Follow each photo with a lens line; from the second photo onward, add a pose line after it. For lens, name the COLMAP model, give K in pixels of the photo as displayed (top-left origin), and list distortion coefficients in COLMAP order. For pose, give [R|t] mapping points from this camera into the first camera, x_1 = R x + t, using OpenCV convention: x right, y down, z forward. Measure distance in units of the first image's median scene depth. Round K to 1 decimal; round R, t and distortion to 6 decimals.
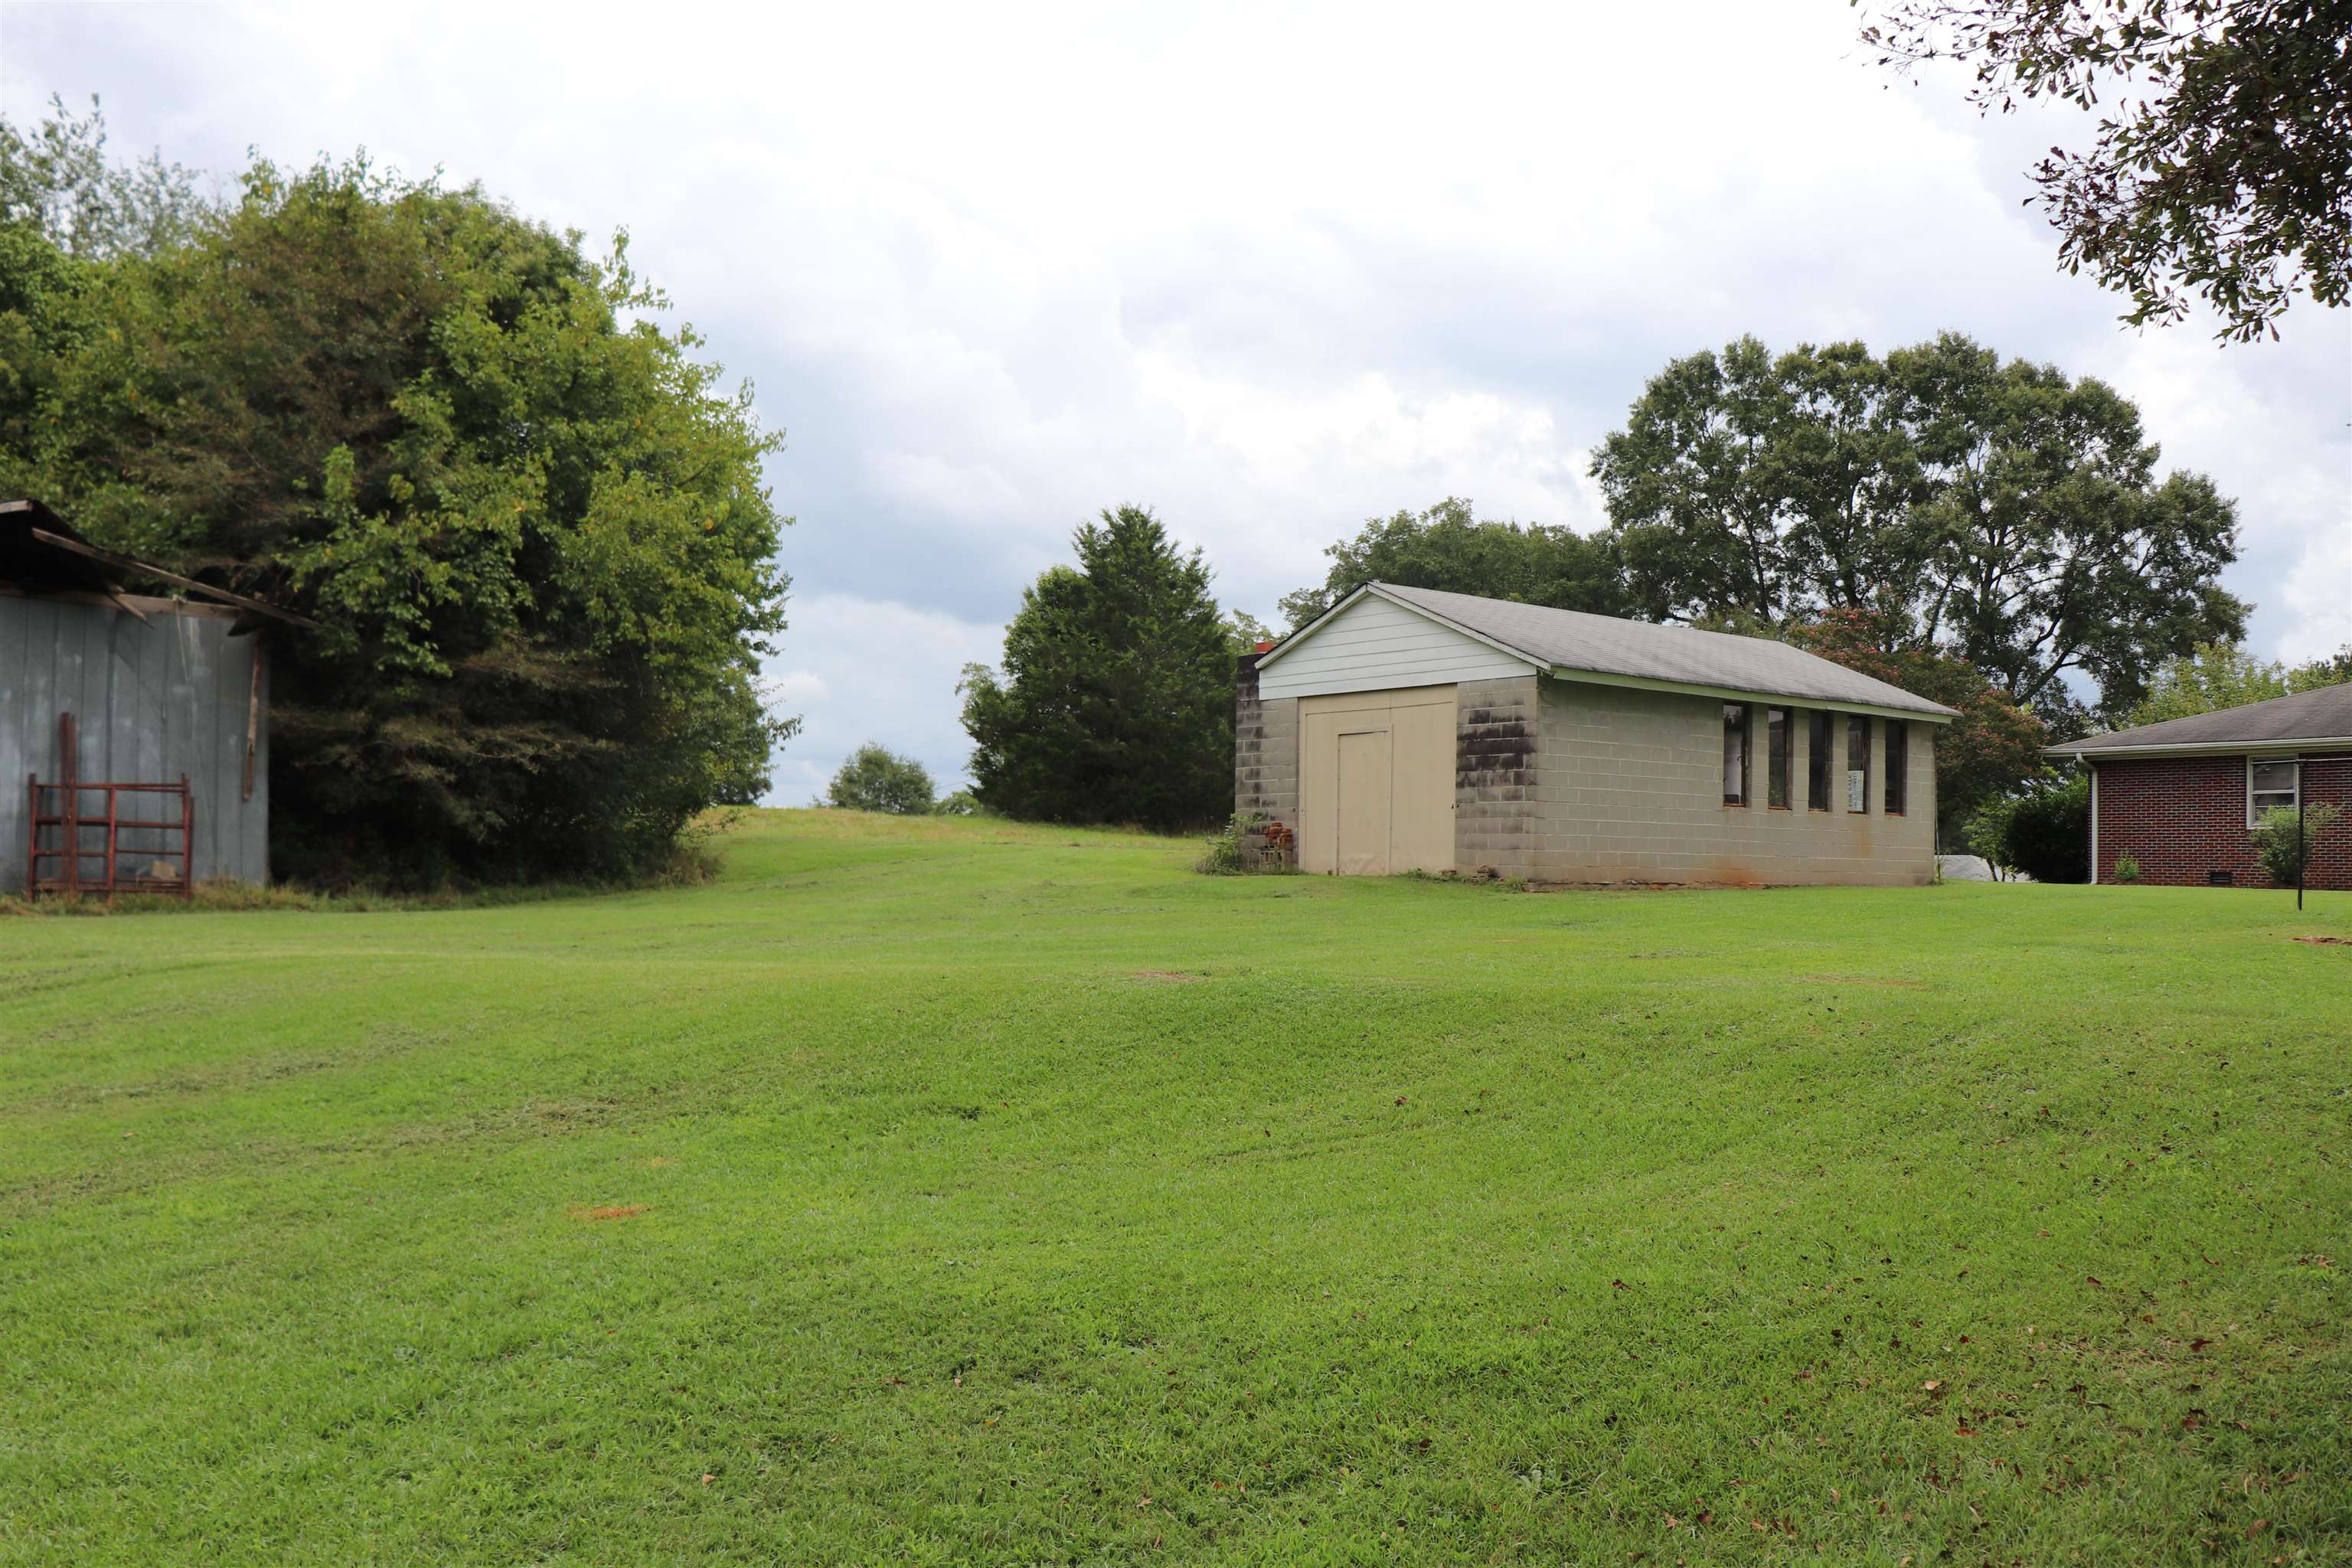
lens RADIAL K [[1910.6, 0, 1168.6], [0, 1910.6, 804.3], [0, 0, 1]] dist [-0.184403, 0.175168]
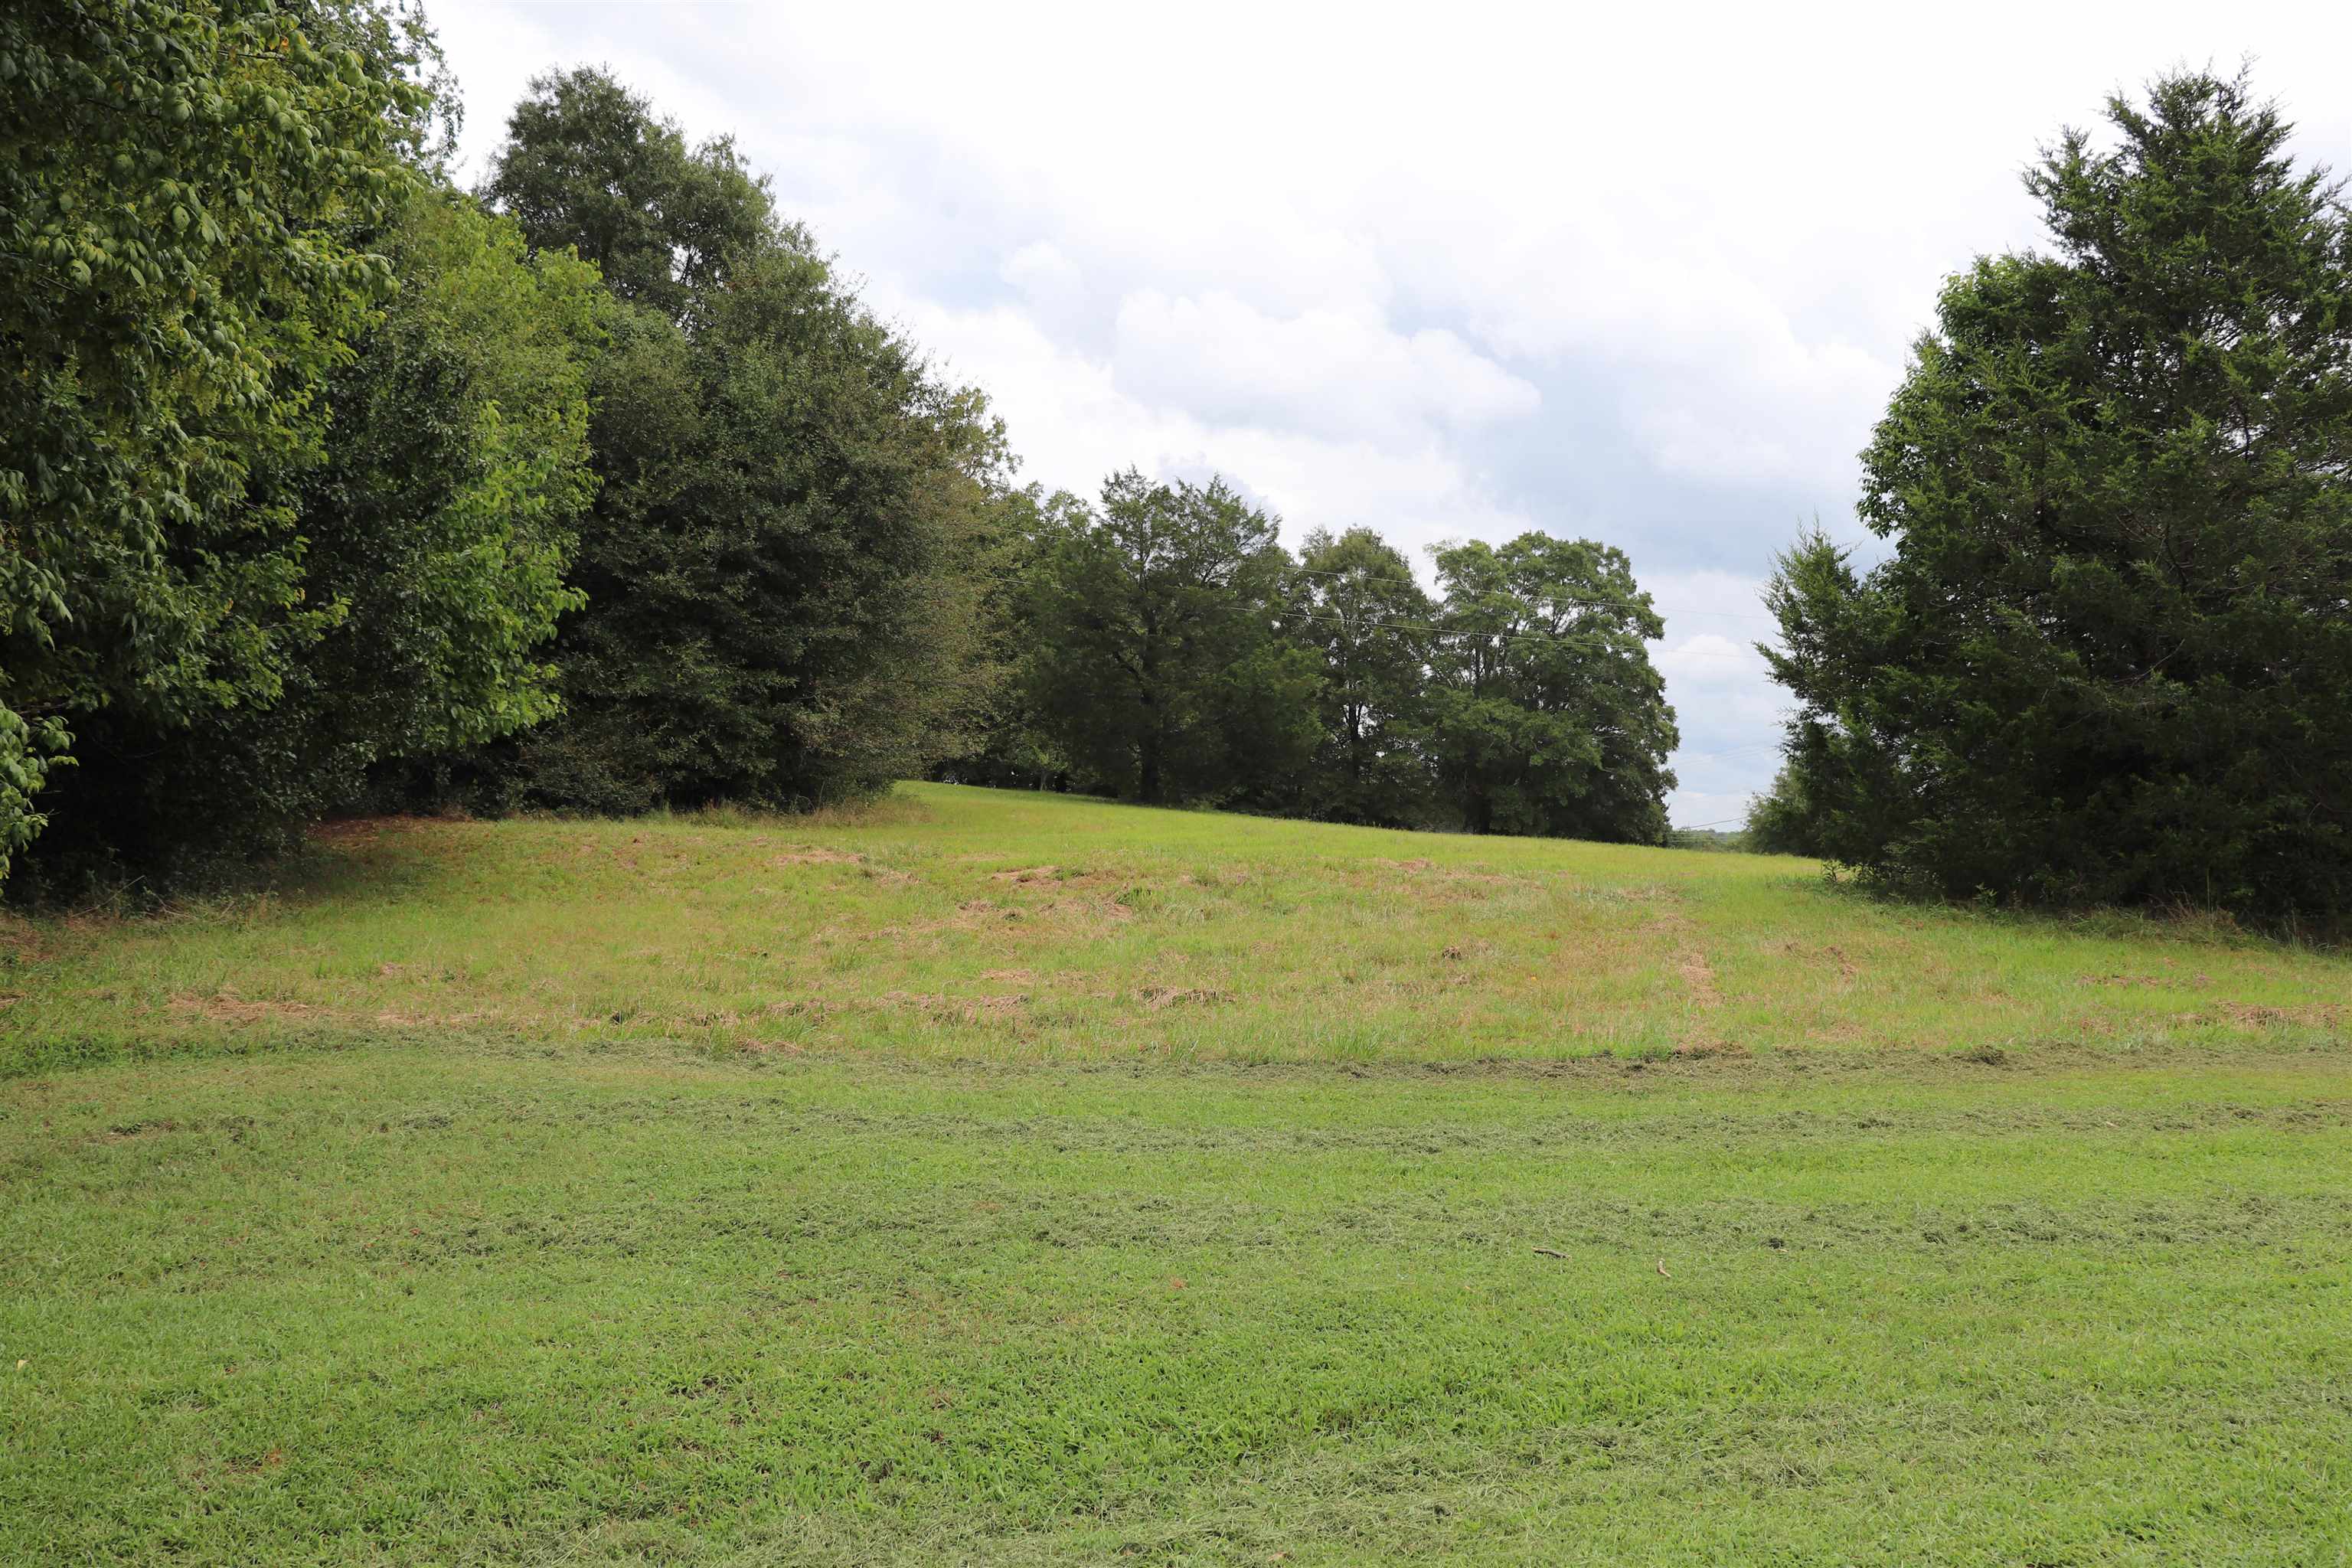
lens RADIAL K [[1910.6, 0, 1168.6], [0, 1910.6, 804.3], [0, 0, 1]] dist [-0.184403, 0.175168]
pose [[0.866904, -0.001480, -0.498473, -0.028860], [0.003959, 0.999984, 0.003917, -0.020988], [0.498459, -0.005369, 0.866897, 1.073566]]
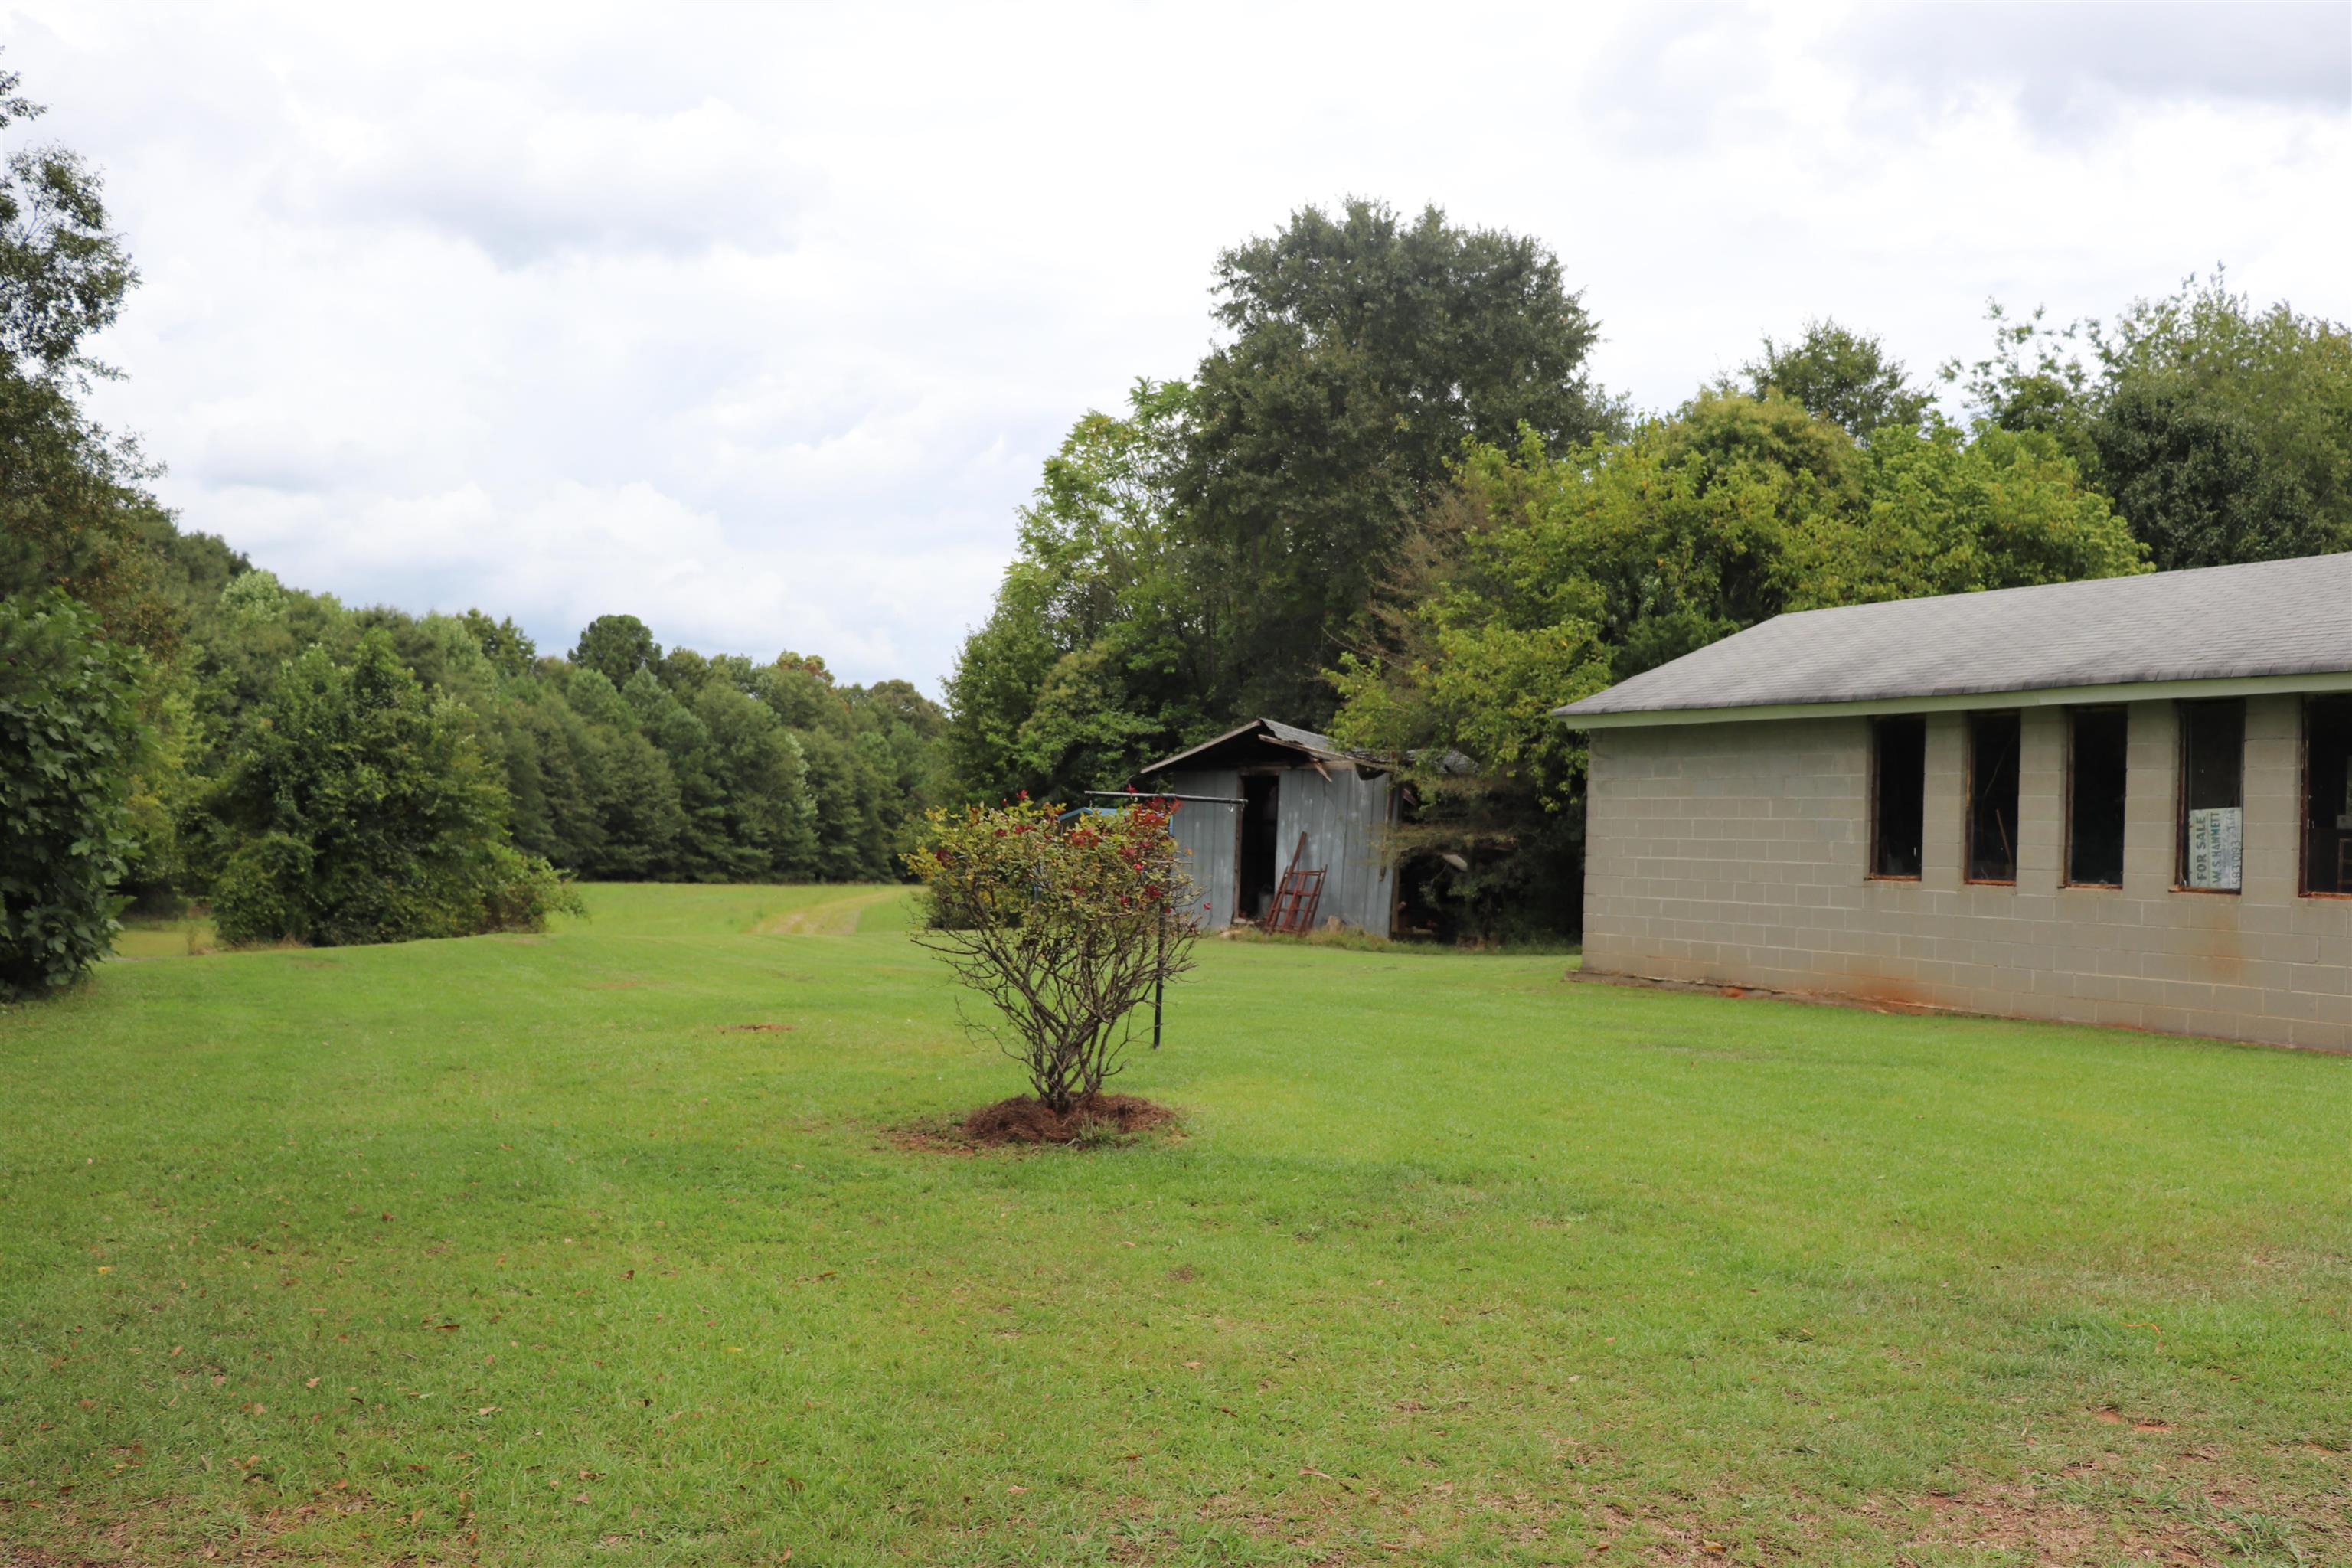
lens RADIAL K [[1910.6, 0, 1168.6], [0, 1910.6, 804.3], [0, 0, 1]] dist [-0.184403, 0.175168]
pose [[-0.130646, -0.044209, -0.990443, 0.920710], [-0.003966, 0.999021, -0.044069, 0.004189], [0.991421, -0.001830, -0.130693, 0.816833]]
